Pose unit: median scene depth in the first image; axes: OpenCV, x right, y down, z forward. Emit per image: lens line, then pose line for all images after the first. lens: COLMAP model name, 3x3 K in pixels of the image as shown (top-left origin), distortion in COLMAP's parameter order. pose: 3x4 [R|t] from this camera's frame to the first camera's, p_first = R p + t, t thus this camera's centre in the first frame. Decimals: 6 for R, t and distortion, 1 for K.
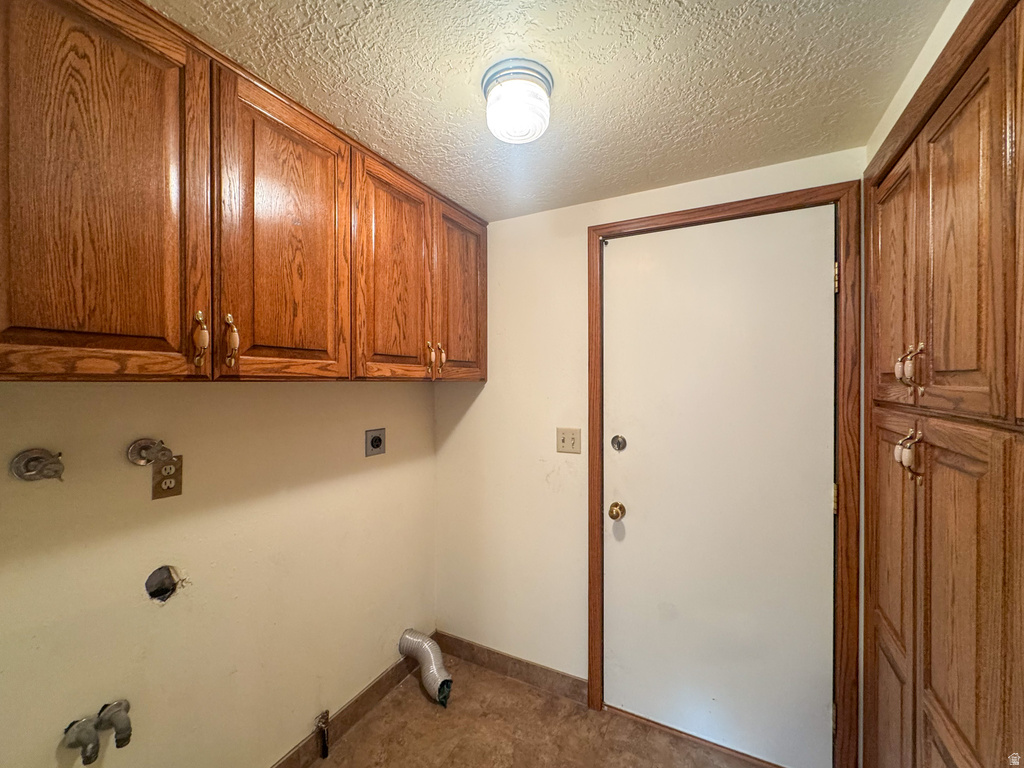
lens RADIAL K [[418.0, 0, 512.0], [0, 418.0, 384.0], [0, 0, 1]] dist [0.001105, 0.000855]
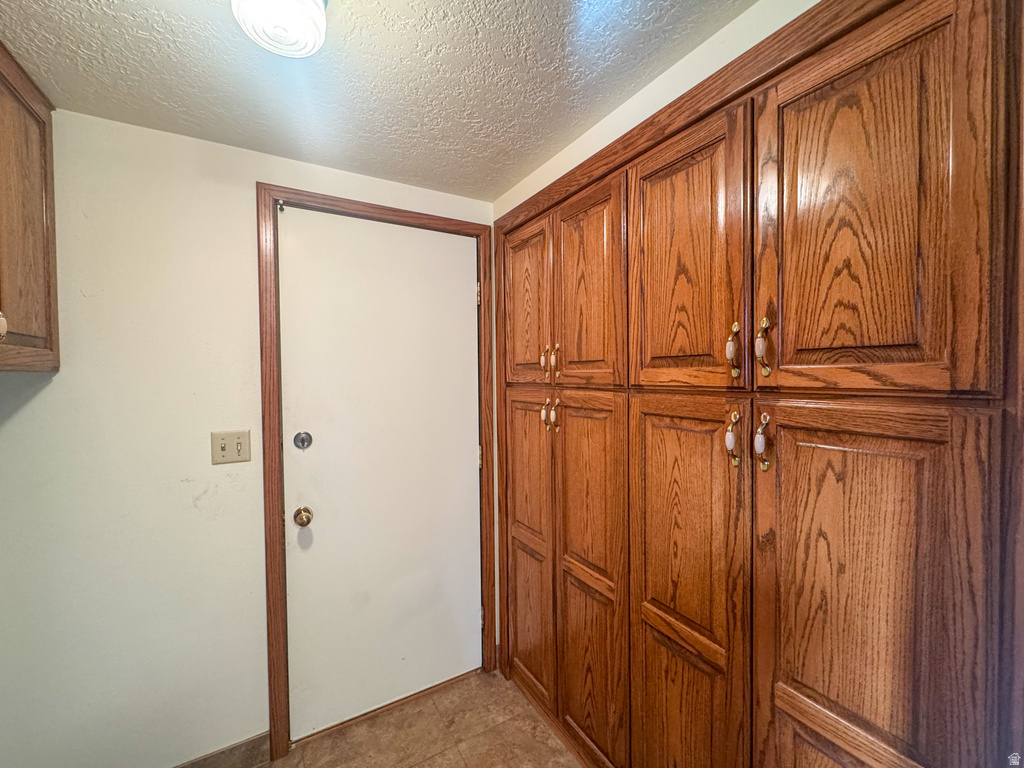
lens RADIAL K [[418.0, 0, 512.0], [0, 418.0, 384.0], [0, 0, 1]] dist [0.001105, 0.000855]
pose [[0.541261, -0.024339, 0.840502, -0.306700], [0.016079, 0.999698, 0.018594, 0.014454], [-0.840701, 0.003450, 0.541489, 0.179029]]
